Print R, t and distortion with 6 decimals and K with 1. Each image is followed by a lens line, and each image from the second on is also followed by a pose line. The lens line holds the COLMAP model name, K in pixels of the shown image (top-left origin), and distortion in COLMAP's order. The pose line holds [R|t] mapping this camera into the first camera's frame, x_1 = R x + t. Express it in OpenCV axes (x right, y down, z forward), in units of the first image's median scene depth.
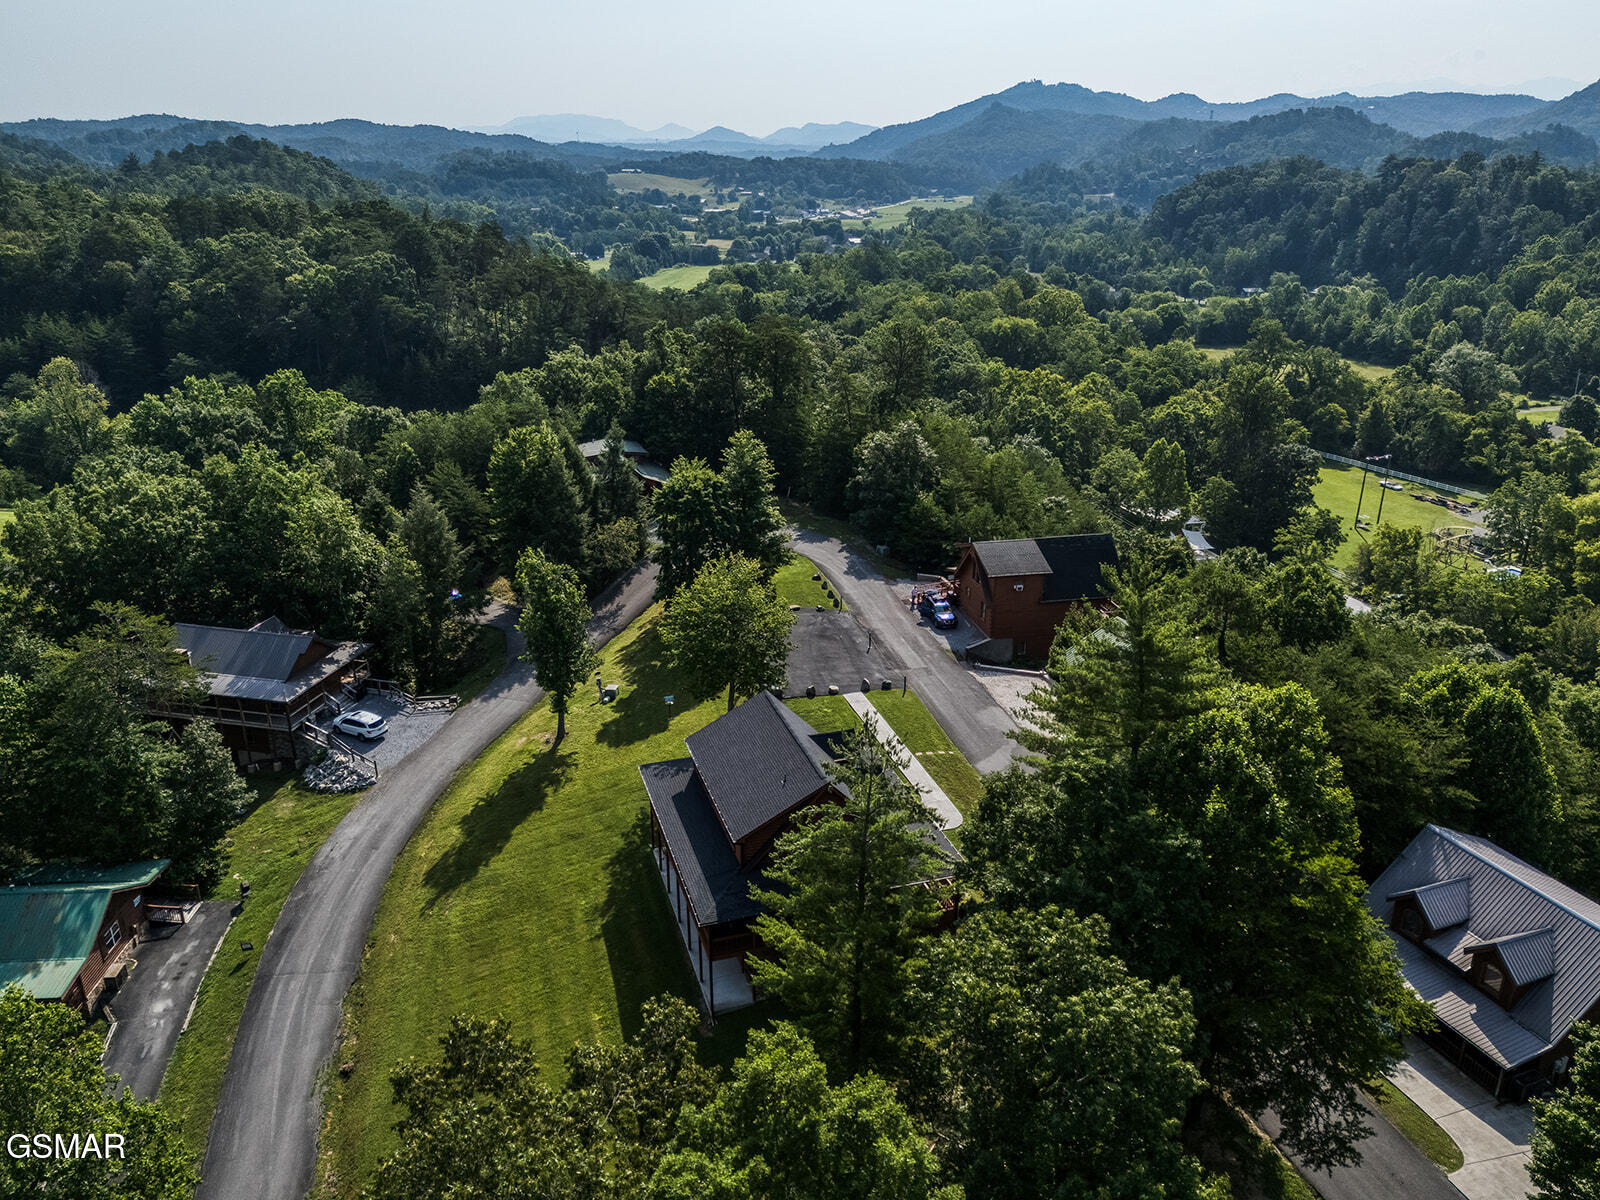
lens RADIAL K [[1188.5, 0, 800.0], [0, 1188.5, 600.0], [0, 0, 1]] dist [0.064959, -0.043767]
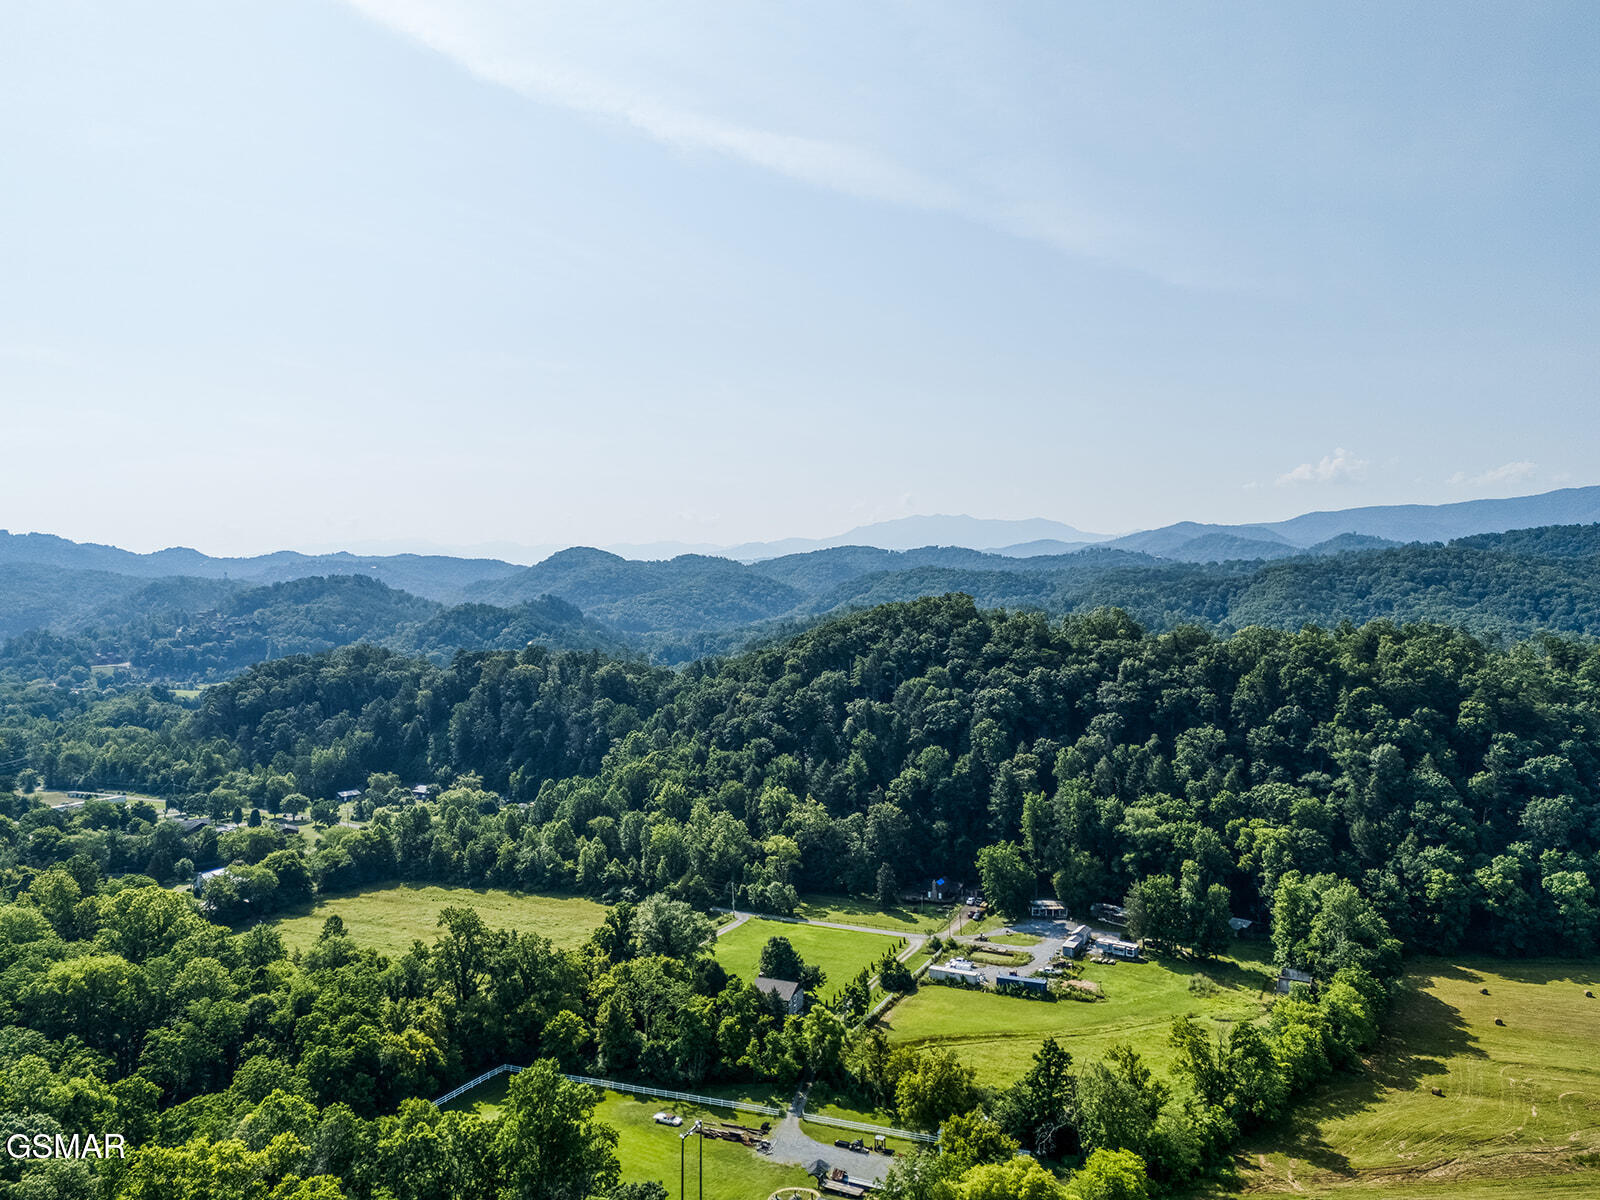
lens RADIAL K [[1188.5, 0, 800.0], [0, 1188.5, 600.0], [0, 0, 1]] dist [0.064959, -0.043767]
pose [[0.720452, -0.009074, 0.693445, -0.000184], [0.246497, 0.937971, -0.243823, -0.084789], [-0.648219, 0.346595, 0.678000, 0.114746]]
